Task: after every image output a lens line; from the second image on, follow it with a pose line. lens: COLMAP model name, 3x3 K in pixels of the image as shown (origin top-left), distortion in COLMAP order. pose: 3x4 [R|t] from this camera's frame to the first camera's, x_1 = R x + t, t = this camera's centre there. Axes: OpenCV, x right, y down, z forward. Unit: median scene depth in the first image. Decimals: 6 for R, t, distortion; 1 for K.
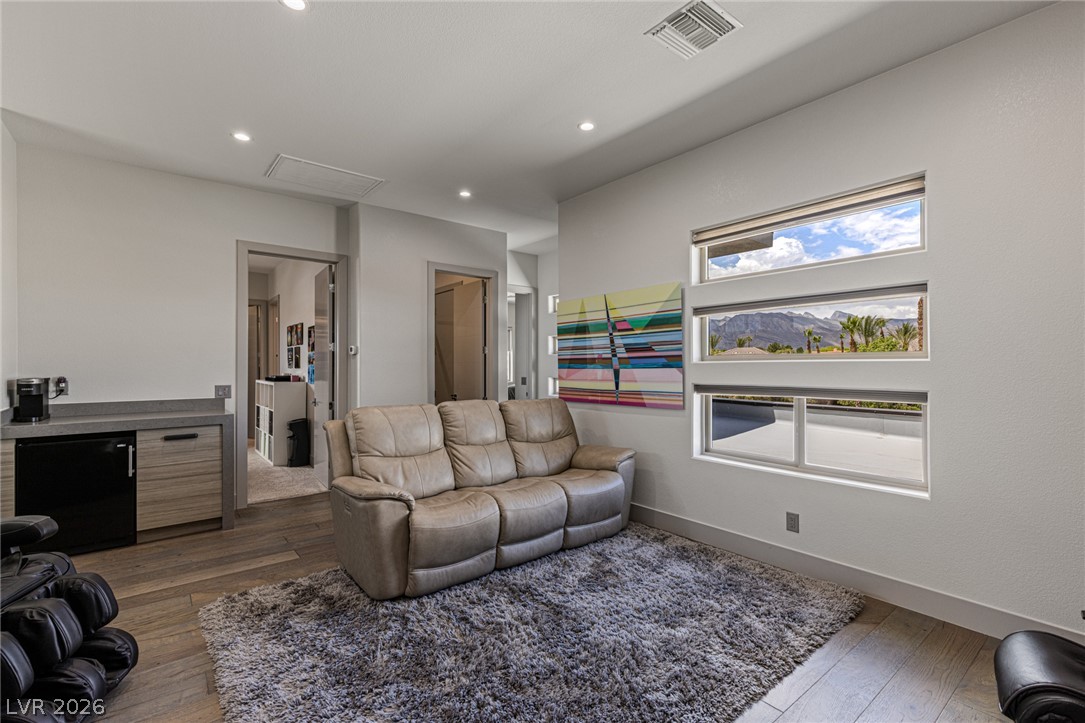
lens RADIAL K [[490.0, 0, 546.5], [0, 490.0, 364.8], [0, 0, 1]] dist [0.000458, -0.000110]
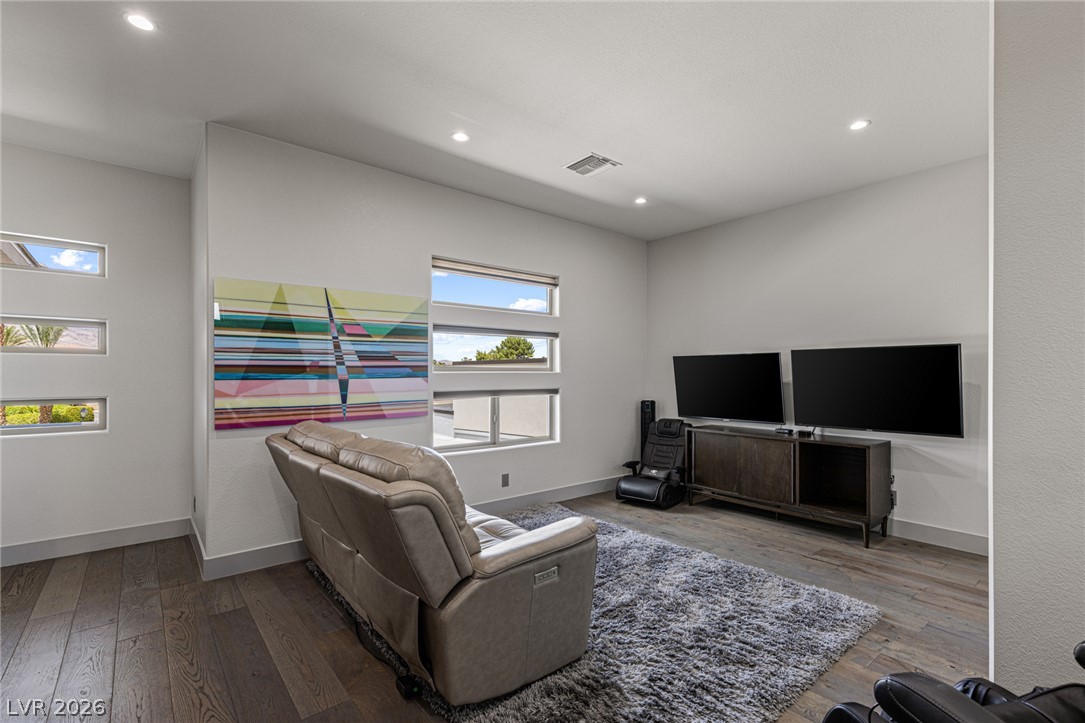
lens RADIAL K [[490.0, 0, 546.0], [0, 490.0, 366.1], [0, 0, 1]] dist [0.000458, -0.000110]
pose [[-0.034851, 0.012204, 0.999318, -0.726047], [-0.004617, 0.999913, -0.012372, -0.005640], [-0.999382, -0.005045, -0.034792, 0.678974]]
